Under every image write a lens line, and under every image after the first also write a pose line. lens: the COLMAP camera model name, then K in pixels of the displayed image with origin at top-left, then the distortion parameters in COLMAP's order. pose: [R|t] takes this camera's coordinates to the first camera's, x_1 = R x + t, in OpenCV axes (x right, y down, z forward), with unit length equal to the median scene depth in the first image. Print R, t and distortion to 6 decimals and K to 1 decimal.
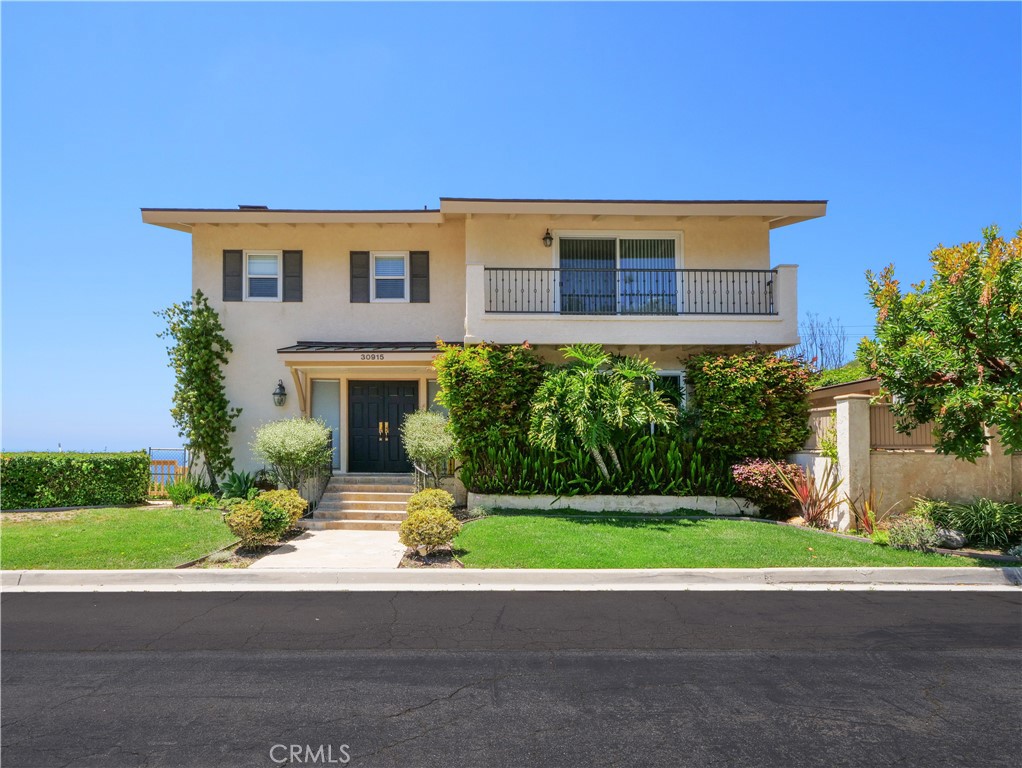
lens RADIAL K [[603.4, 0, 510.6], [0, 603.4, 383.7], [0, 0, 1]] dist [-0.000342, 0.000571]
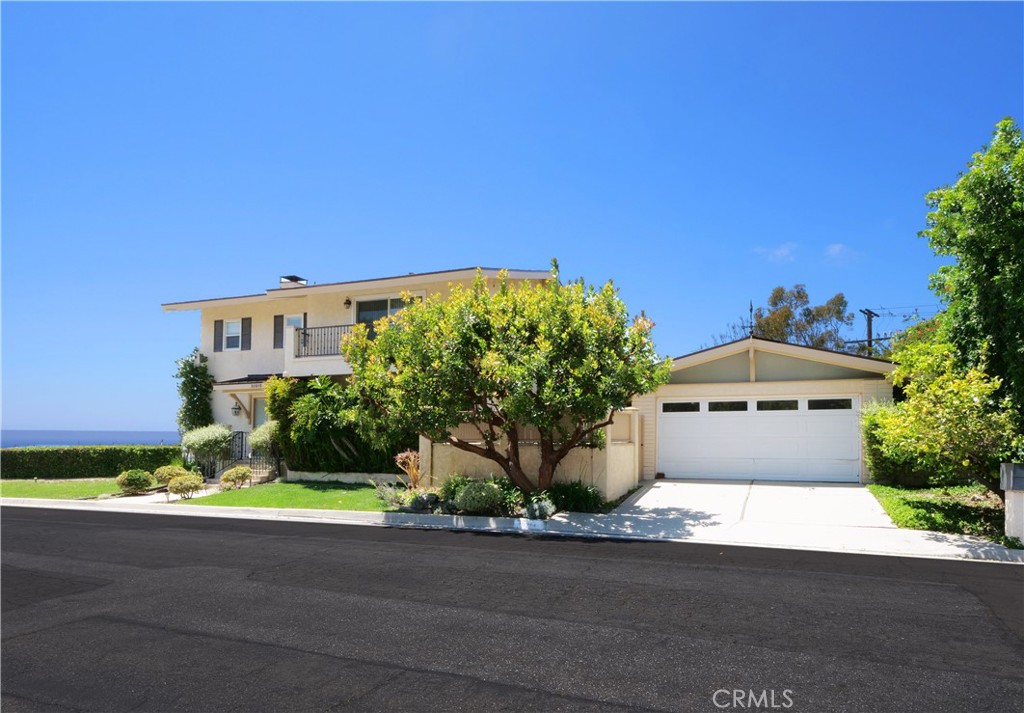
lens RADIAL K [[598.8, 0, 512.8], [0, 598.8, 357.6], [0, 0, 1]] dist [-0.003410, -0.000568]
pose [[0.932041, -0.054683, -0.358204, 0.867154], [0.044465, 0.998336, -0.036706, -0.026588], [0.359615, 0.018284, 0.932922, -0.223290]]
